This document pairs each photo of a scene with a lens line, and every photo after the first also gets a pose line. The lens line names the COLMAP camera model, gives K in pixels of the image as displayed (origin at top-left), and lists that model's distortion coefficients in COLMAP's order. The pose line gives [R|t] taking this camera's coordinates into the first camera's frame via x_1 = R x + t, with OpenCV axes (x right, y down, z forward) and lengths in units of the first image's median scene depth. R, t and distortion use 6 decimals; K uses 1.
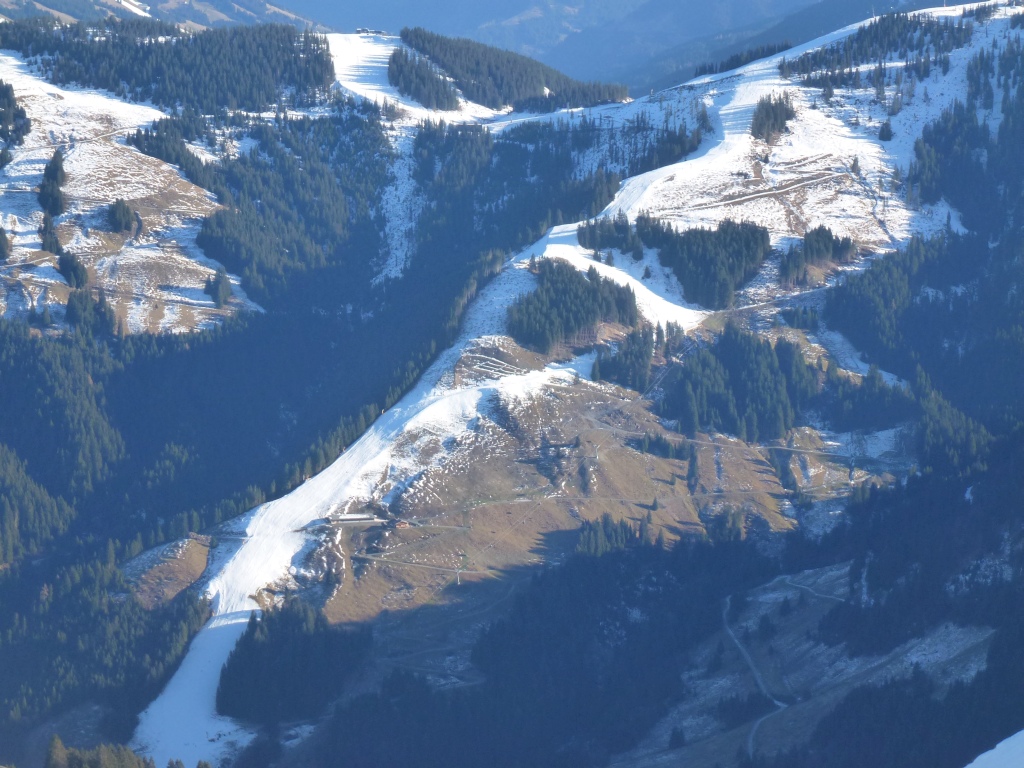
lens RADIAL K [[3086.5, 0, 512.0], [0, 3086.5, 384.0], [0, 0, 1]] dist [1.451080, -40.396185]
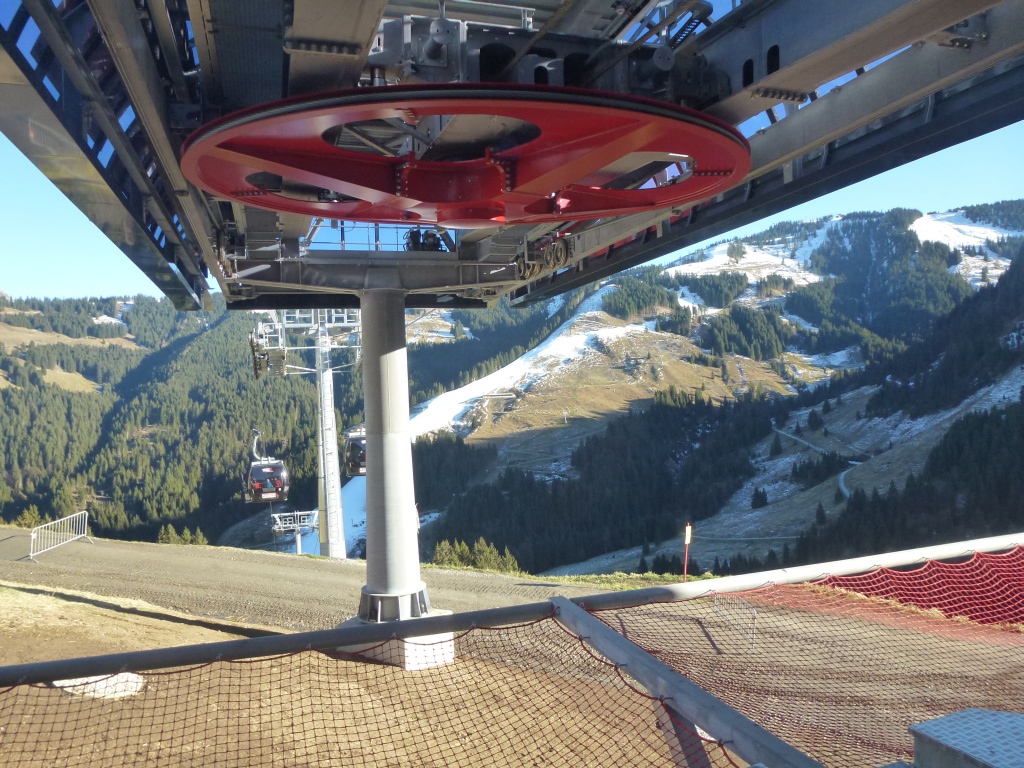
lens RADIAL K [[733.1, 0, 512.0], [0, 733.1, 384.0], [0, 0, 1]] dist [-0.095956, 0.001771]
pose [[0.985841, -0.059583, -0.156741, 0.009979], [0.027978, 0.980086, -0.196595, 0.102038], [0.165333, 0.189426, 0.967875, 0.630057]]
